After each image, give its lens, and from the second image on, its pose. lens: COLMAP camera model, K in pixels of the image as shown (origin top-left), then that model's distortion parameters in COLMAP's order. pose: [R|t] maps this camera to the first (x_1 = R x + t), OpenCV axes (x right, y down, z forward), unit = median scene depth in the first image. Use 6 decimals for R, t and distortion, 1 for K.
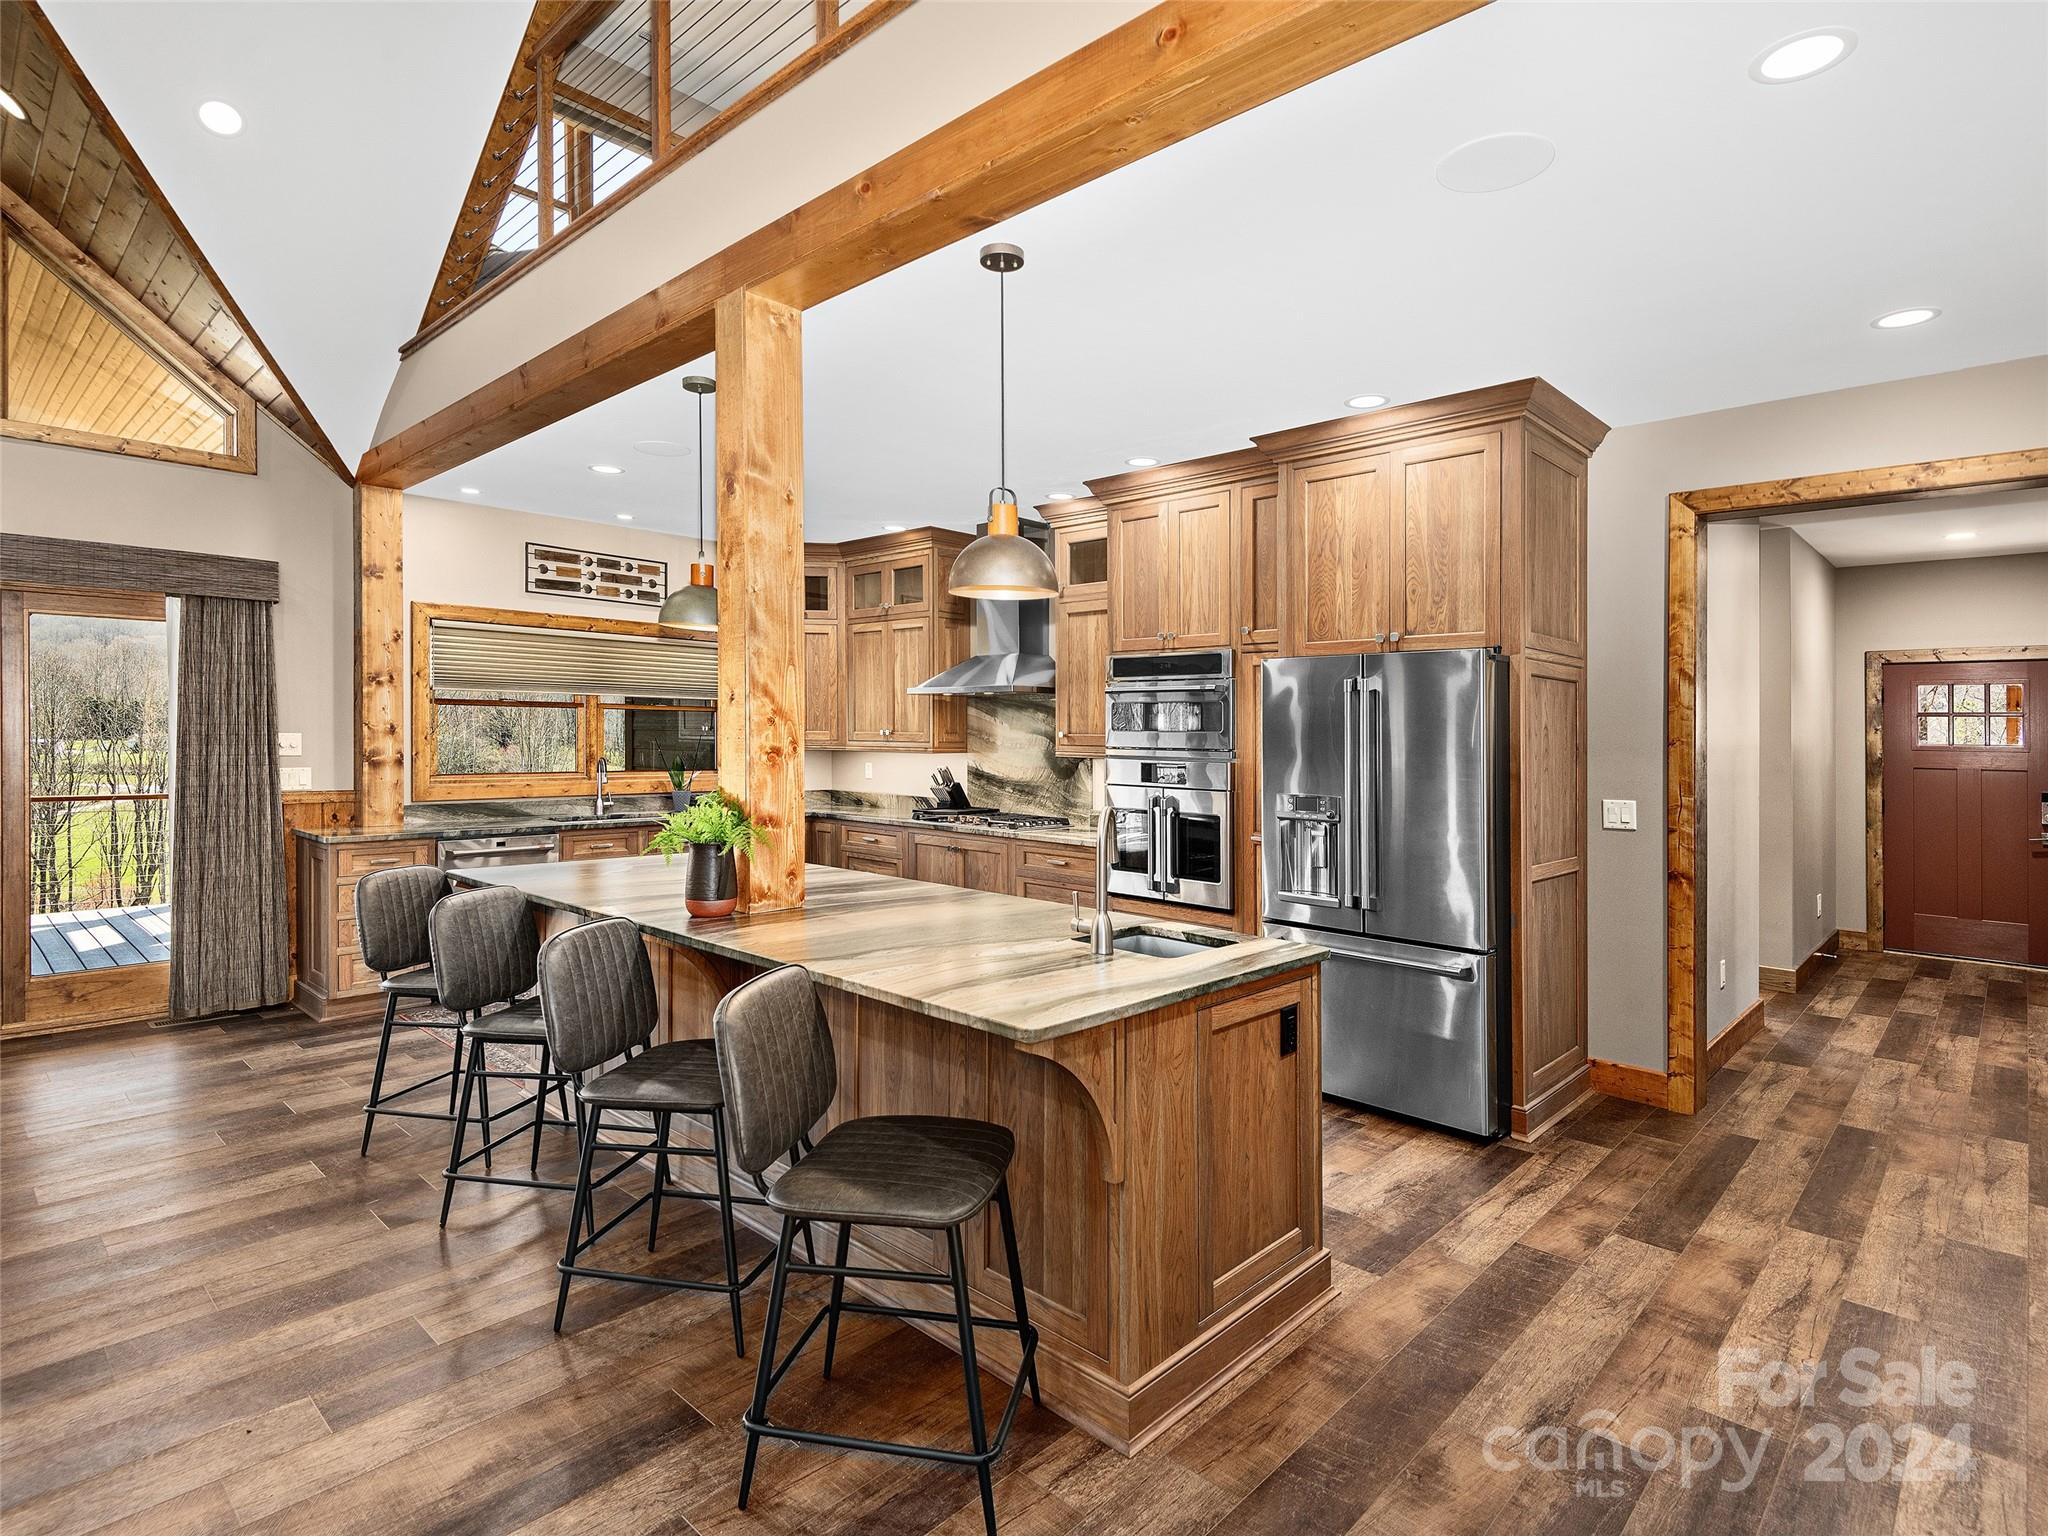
lens RADIAL K [[1058.2, 0, 1026.7], [0, 1058.2, 758.0], [0, 0, 1]] dist [0.028710, 0.000414]
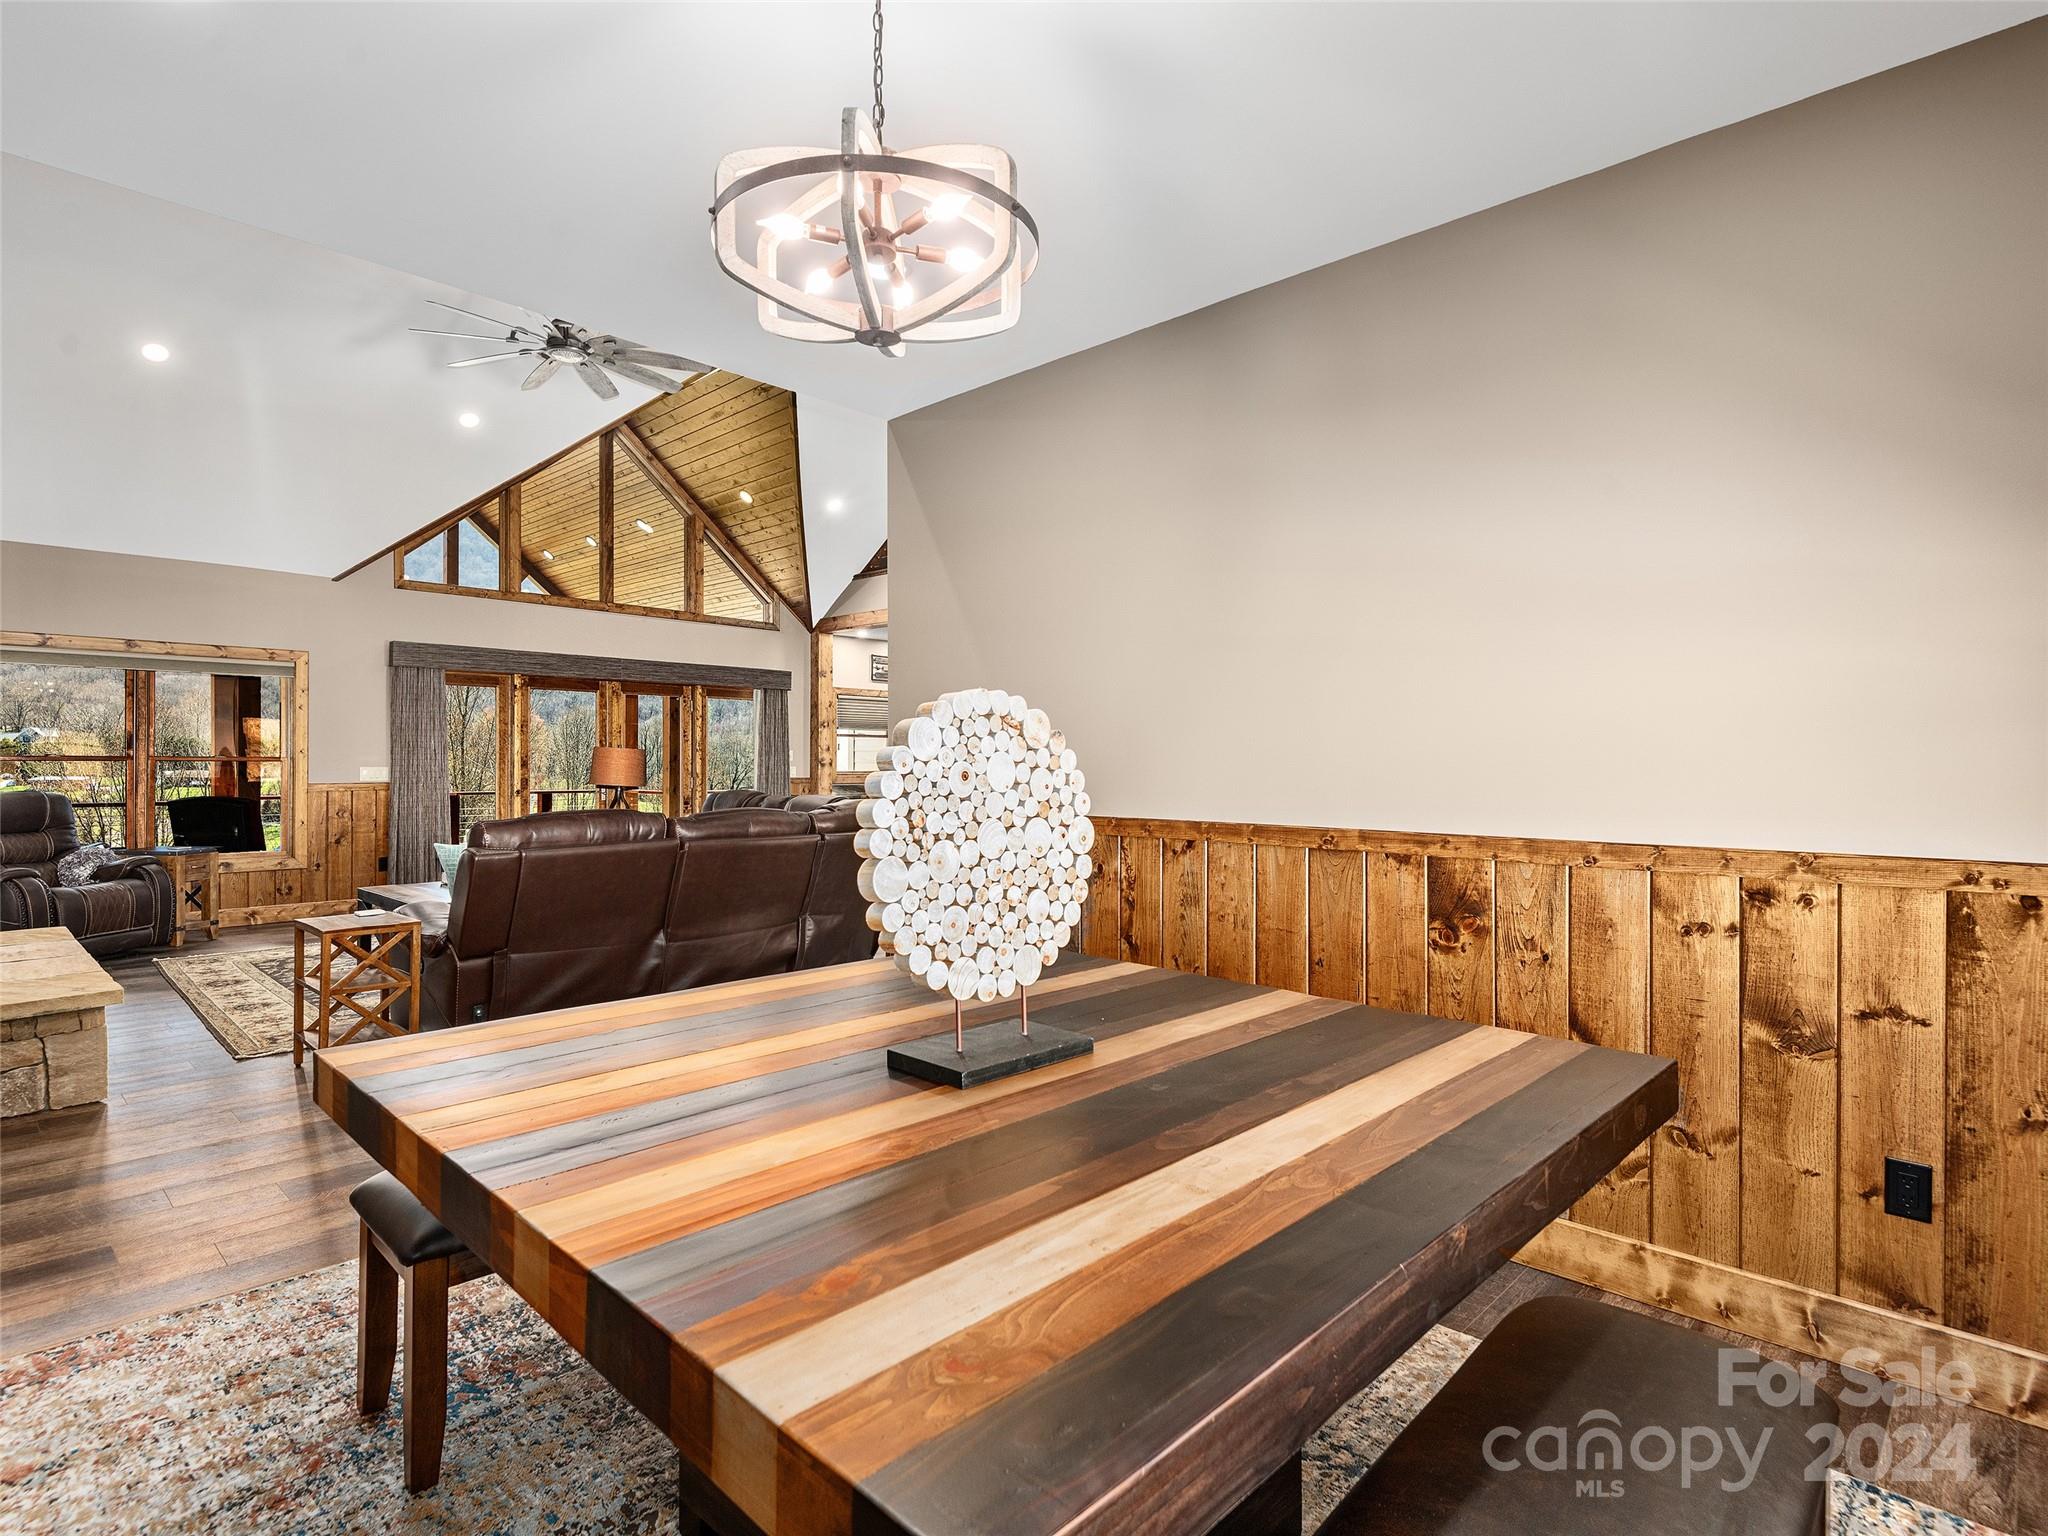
lens RADIAL K [[1058.2, 0, 1020.4], [0, 1058.2, 762.3], [0, 0, 1]] dist [0.028710, 0.000414]
pose [[0.999962, -0.000317, -0.008750, -0.202864], [0.000285, 0.999993, -0.003630, 0.008298], [0.008751, 0.003627, 0.999955, -1.074674]]
